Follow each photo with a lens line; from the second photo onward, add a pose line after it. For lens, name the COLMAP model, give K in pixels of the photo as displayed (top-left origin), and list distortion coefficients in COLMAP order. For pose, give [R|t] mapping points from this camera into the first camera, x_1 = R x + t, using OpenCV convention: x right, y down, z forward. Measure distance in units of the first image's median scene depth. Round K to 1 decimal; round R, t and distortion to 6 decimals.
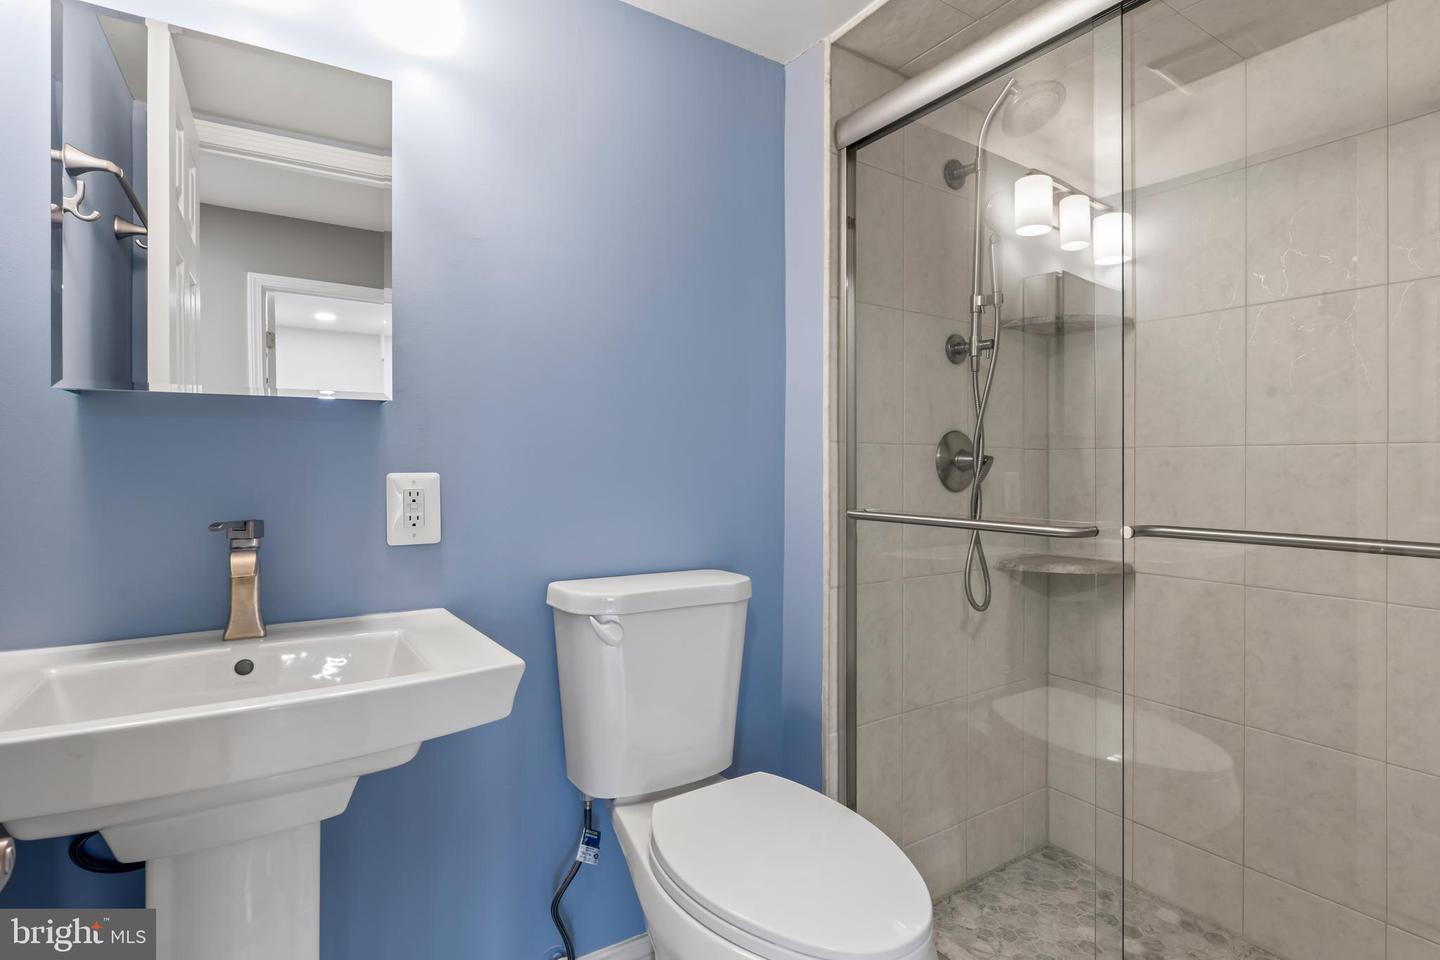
lens RADIAL K [[720.3, 0, 722.3], [0, 720.3, 473.9], [0, 0, 1]] dist [-0.003331, 0.001681]
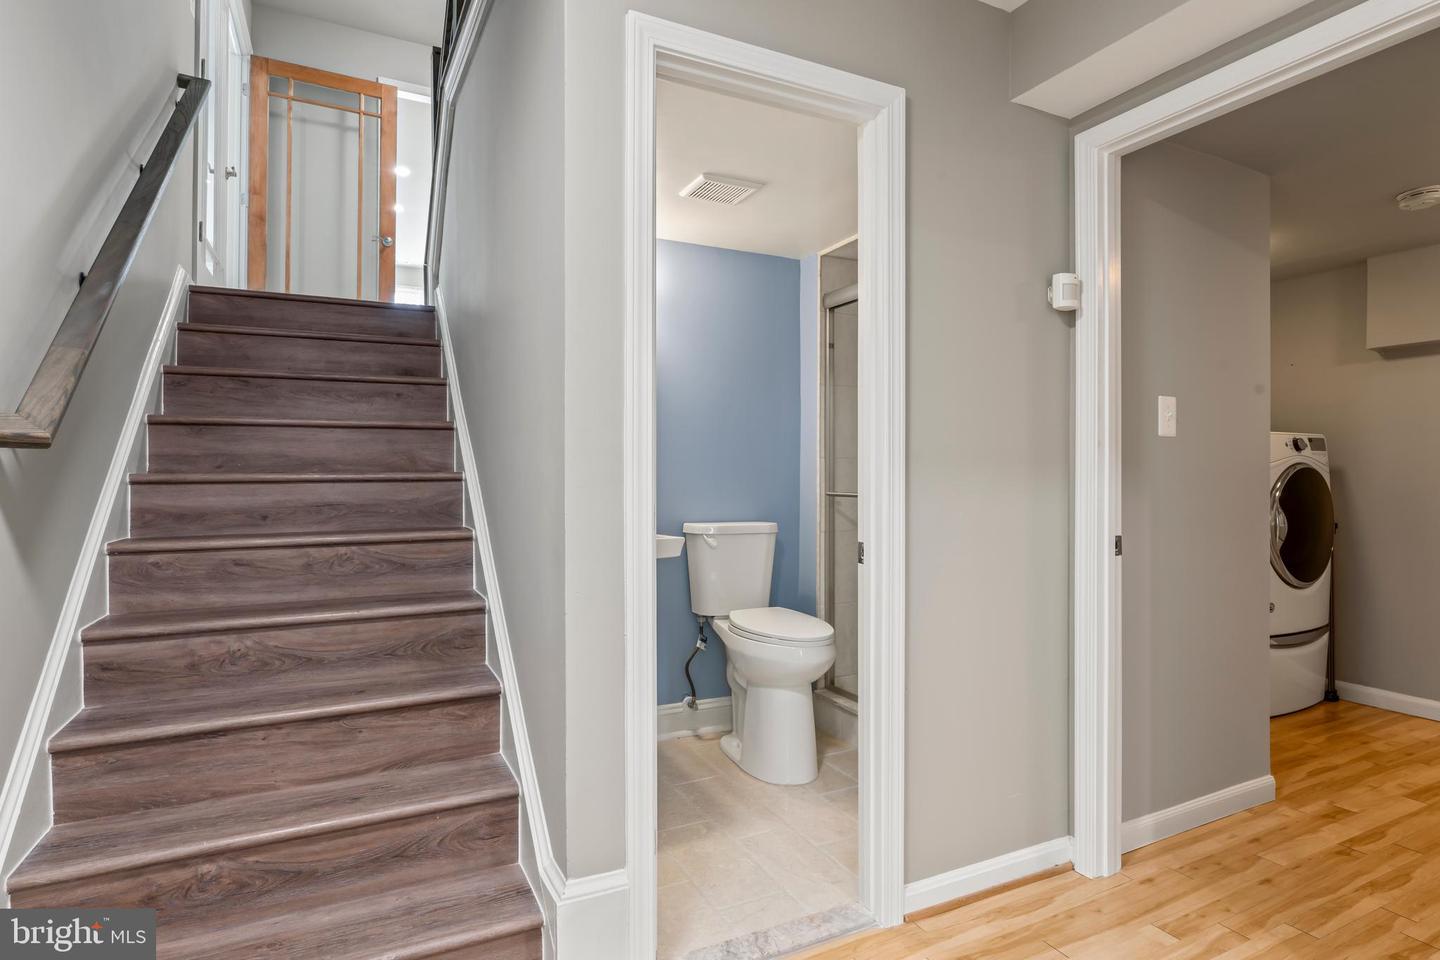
lens RADIAL K [[743.9, 0, 716.9], [0, 743.9, 479.0], [0, 0, 1]] dist [-0.010892, 0.000290]
pose [[0.991799, -0.002622, -0.127783, 0.128954], [0.001818, 0.999978, -0.006412, 0.026352], [0.127797, 0.006128, 0.991781, -1.062535]]
